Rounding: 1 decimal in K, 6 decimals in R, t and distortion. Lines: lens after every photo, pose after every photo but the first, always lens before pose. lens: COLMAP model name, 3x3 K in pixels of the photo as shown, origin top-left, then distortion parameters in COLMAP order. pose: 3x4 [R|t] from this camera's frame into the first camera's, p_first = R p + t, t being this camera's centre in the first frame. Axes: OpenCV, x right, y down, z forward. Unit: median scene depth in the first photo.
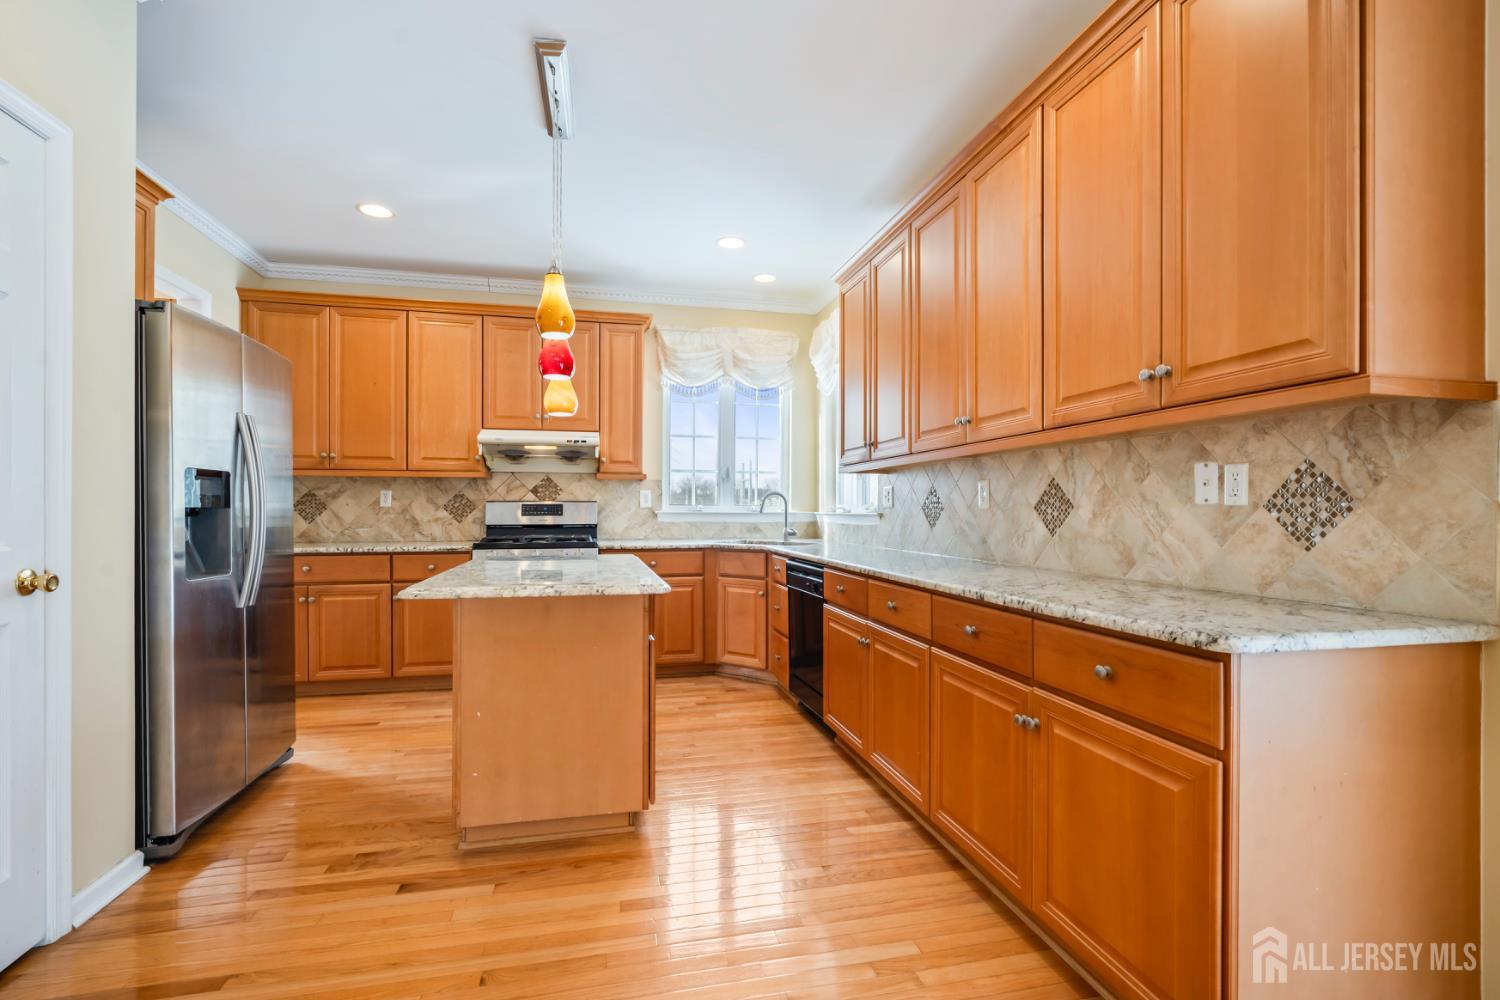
lens RADIAL K [[697.5, 0, 746.0], [0, 697.5, 511.2], [0, 0, 1]] dist [-0.003136, -0.000219]
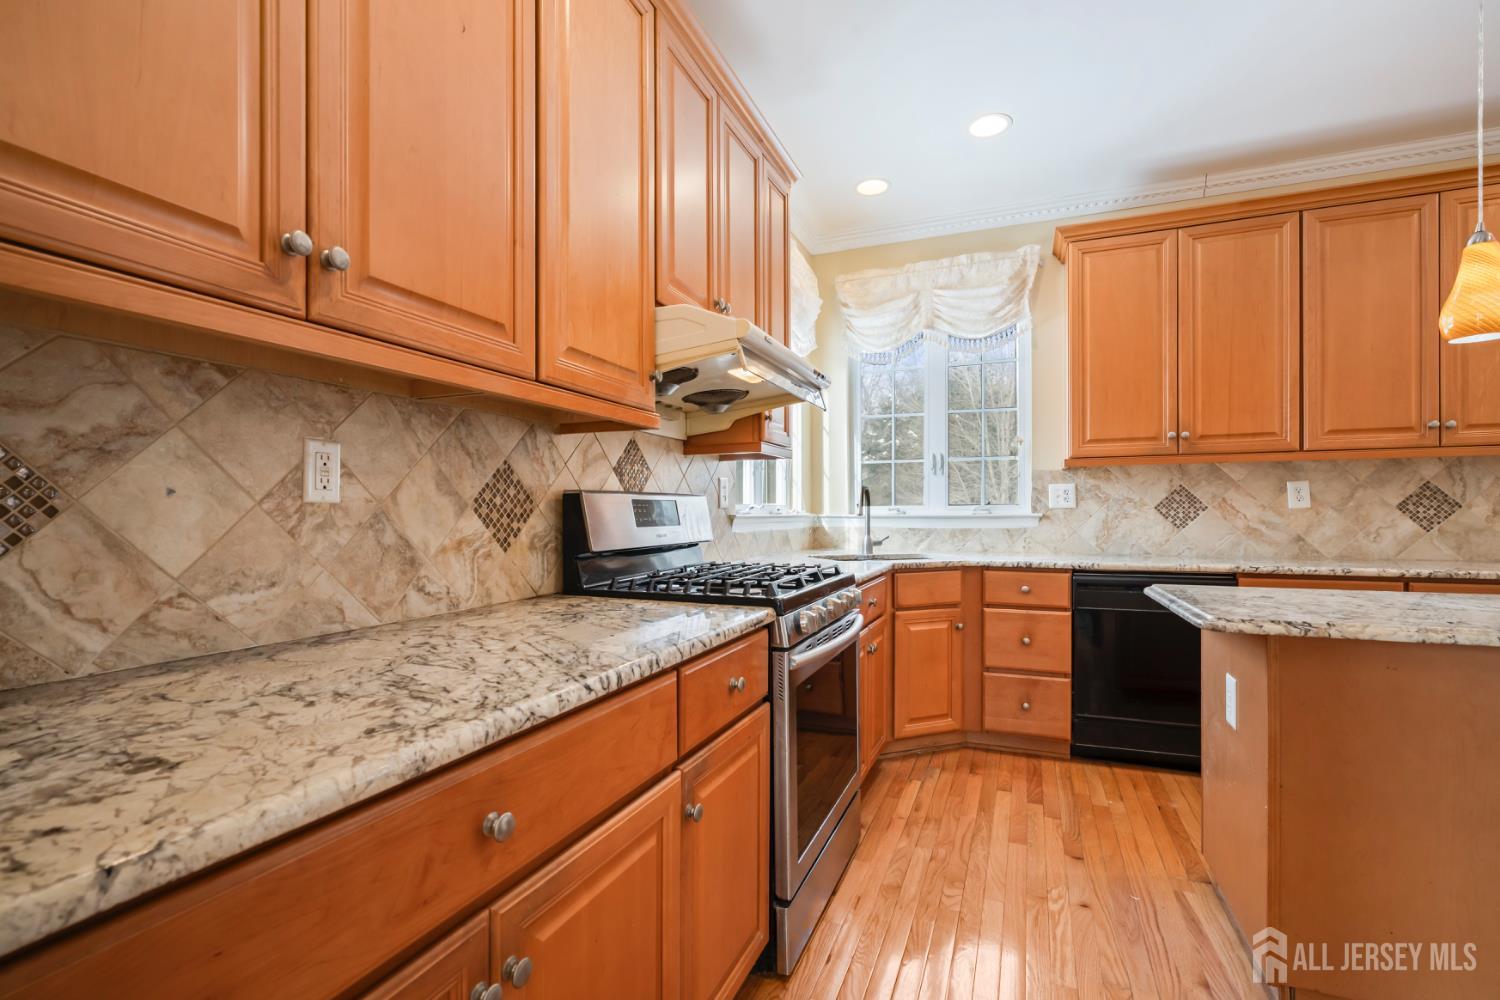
lens RADIAL K [[697.5, 0, 746.0], [0, 697.5, 511.2], [0, 0, 1]] dist [-0.003136, -0.000219]
pose [[0.559115, -0.003618, 0.829082, -0.653813], [0.005094, 0.999987, 0.000929, -0.002772], [-0.829075, 0.003704, 0.559126, 0.726545]]
